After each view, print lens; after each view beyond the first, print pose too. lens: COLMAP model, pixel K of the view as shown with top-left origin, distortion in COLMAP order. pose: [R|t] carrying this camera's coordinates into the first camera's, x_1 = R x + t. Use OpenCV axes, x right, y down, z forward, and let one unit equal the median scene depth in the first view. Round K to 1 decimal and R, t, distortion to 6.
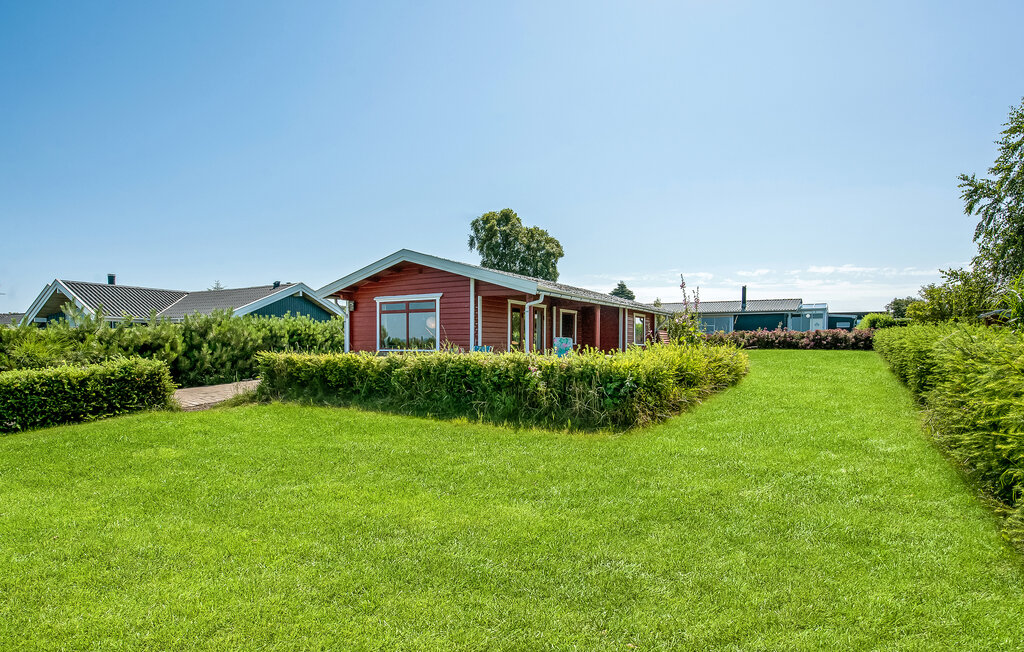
lens RADIAL K [[571.0, 0, 514.8], [0, 571.0, 333.9], [0, 0, 1]] dist [-0.005841, -0.000620]
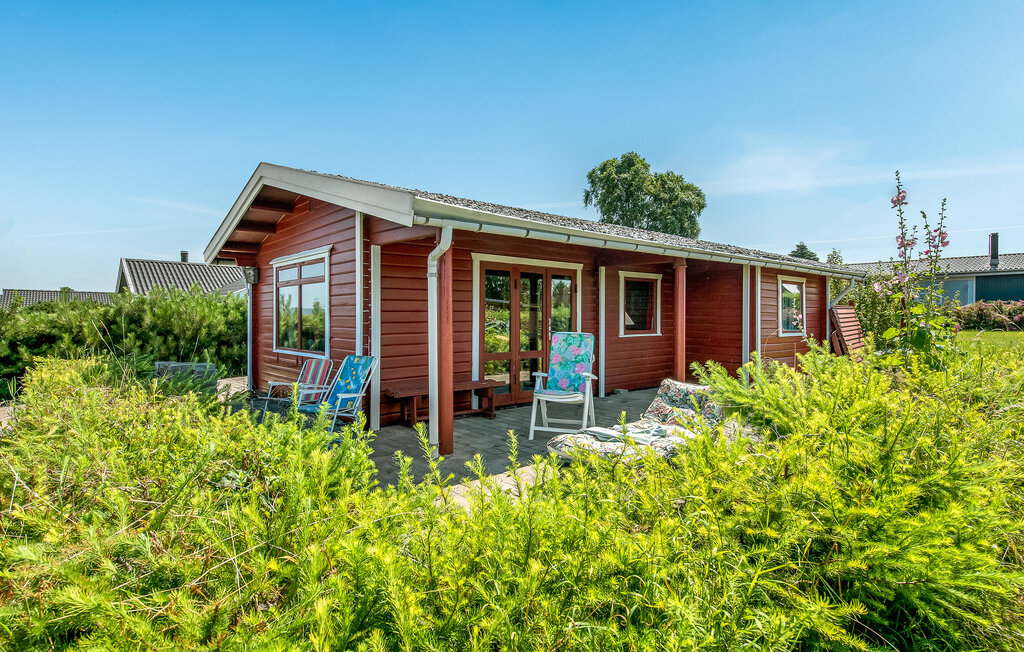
lens RADIAL K [[531.7, 0, 510.3], [0, 531.7, 317.3], [0, 0, 1]] dist [0.004861, 0.000043]
pose [[0.947214, -0.003503, -0.320582, 0.111707], [0.011687, 0.999653, 0.023606, -0.010564], [0.320388, -0.026106, 0.946927, 0.389117]]
